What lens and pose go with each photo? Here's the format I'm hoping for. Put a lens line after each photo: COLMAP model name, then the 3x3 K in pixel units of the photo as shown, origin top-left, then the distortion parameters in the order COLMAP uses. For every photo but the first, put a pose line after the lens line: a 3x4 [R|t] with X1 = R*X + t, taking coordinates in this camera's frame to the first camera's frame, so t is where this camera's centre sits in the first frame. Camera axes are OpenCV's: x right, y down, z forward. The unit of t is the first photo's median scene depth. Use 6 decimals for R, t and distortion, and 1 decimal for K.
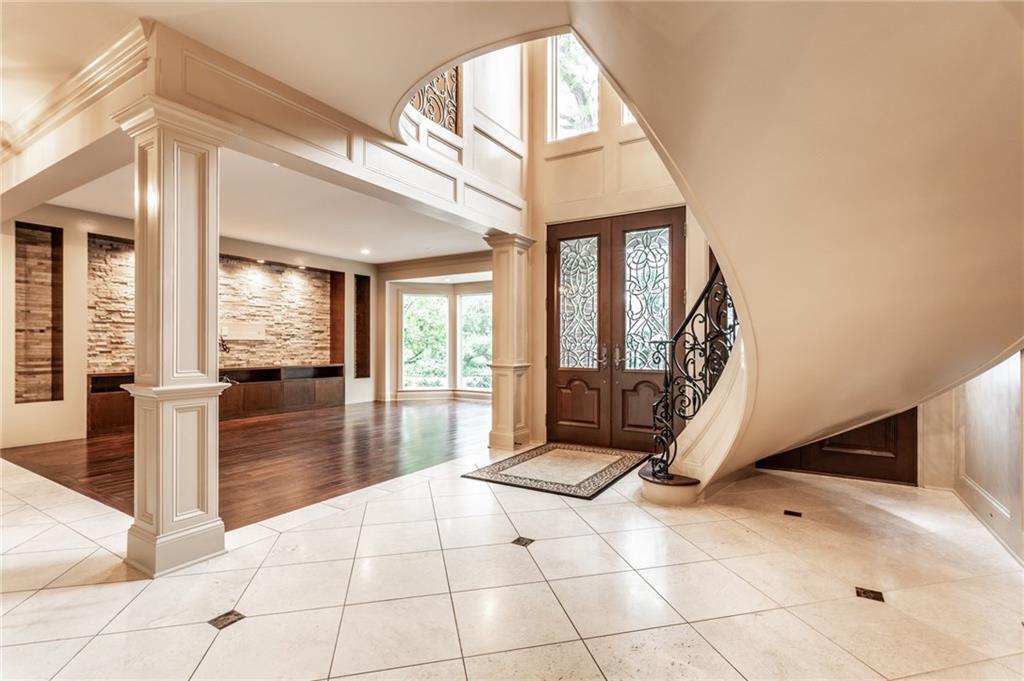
lens RADIAL K [[489.2, 0, 515.4], [0, 489.2, 344.8], [0, 0, 1]] dist [0.004250, 0.001107]
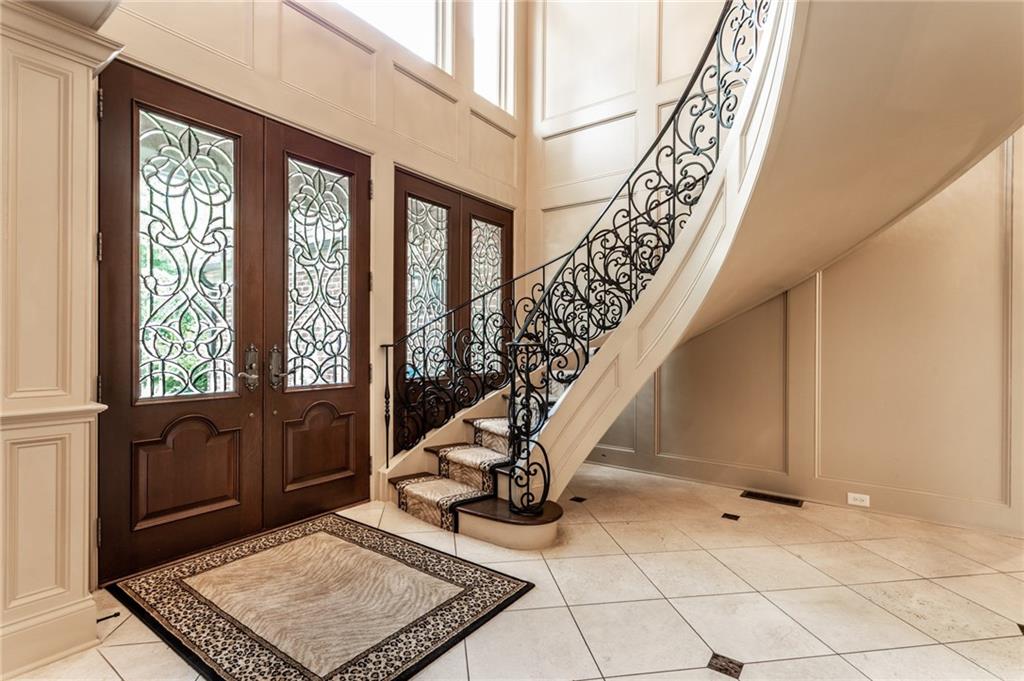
lens RADIAL K [[489.2, 0, 510.4], [0, 489.2, 345.7], [0, 0, 1]] dist [0.004250, 0.001107]
pose [[0.057770, -0.000177, 0.998330, -0.877556], [-0.003861, 0.999992, 0.000401, -0.005353], [-0.998322, -0.003877, 0.057769, 1.753067]]
